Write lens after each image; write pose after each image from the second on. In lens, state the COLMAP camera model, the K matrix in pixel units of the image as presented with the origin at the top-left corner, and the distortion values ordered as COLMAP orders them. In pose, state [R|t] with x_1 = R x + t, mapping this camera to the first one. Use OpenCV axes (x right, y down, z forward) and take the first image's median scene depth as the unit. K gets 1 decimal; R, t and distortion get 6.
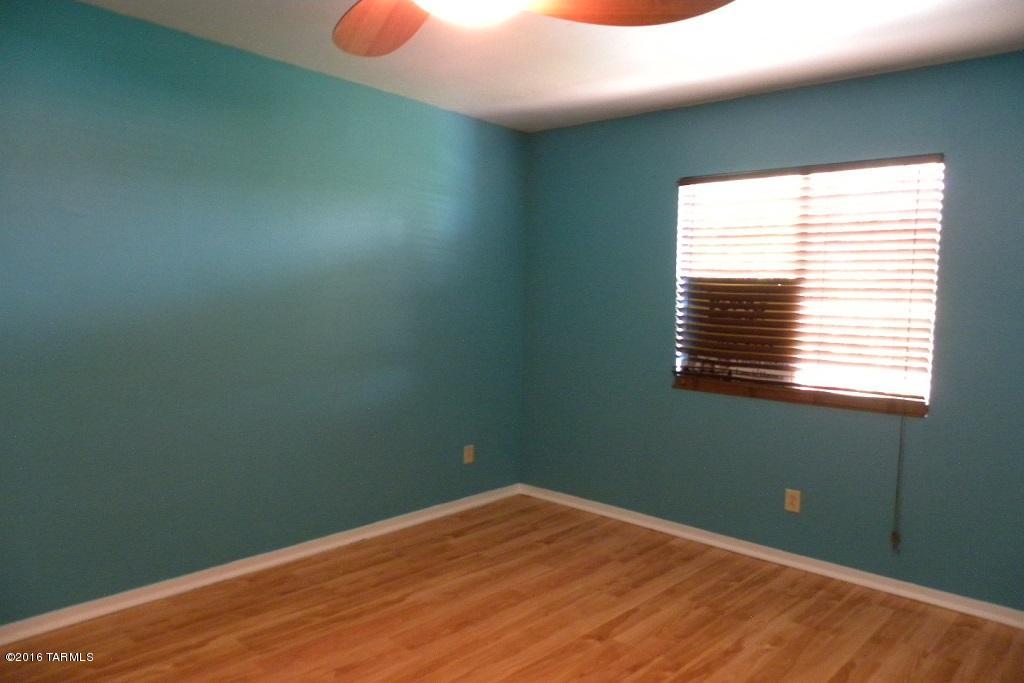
lens RADIAL K [[733.7, 0, 512.0], [0, 733.7, 341.5], [0, 0, 1]] dist [-0.018812, -0.003248]
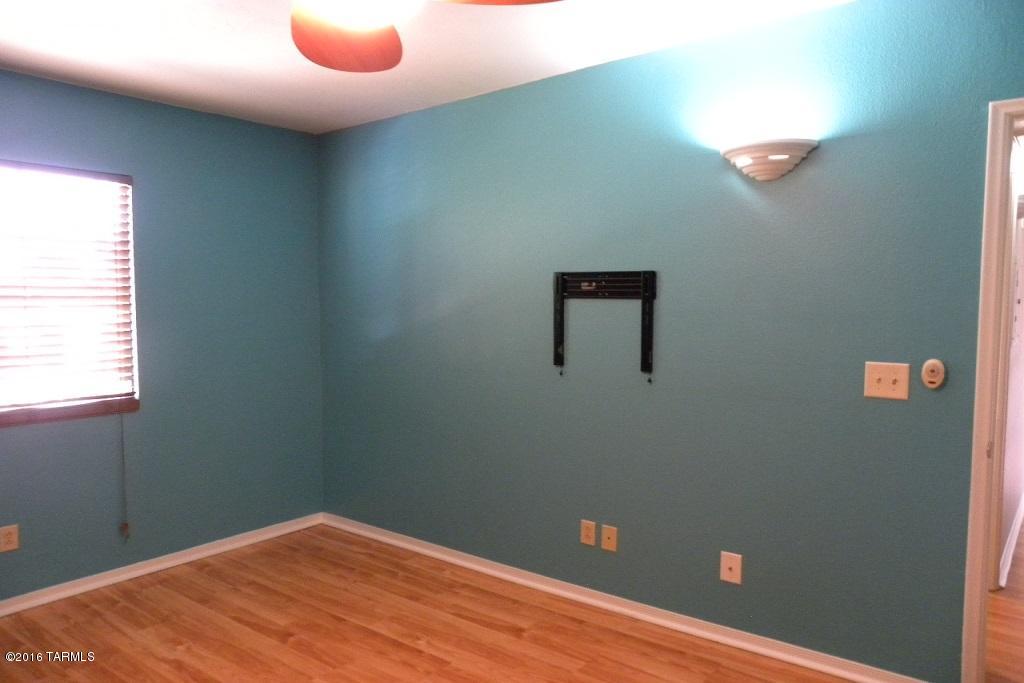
lens RADIAL K [[733.7, 0, 512.0], [0, 733.7, 341.5], [0, 0, 1]] dist [-0.018812, -0.003248]
pose [[-0.103586, -0.070813, 0.992097, -0.614372], [0.063413, 0.994963, 0.077638, -0.054028], [-0.992597, 0.070954, -0.098573, 0.549284]]
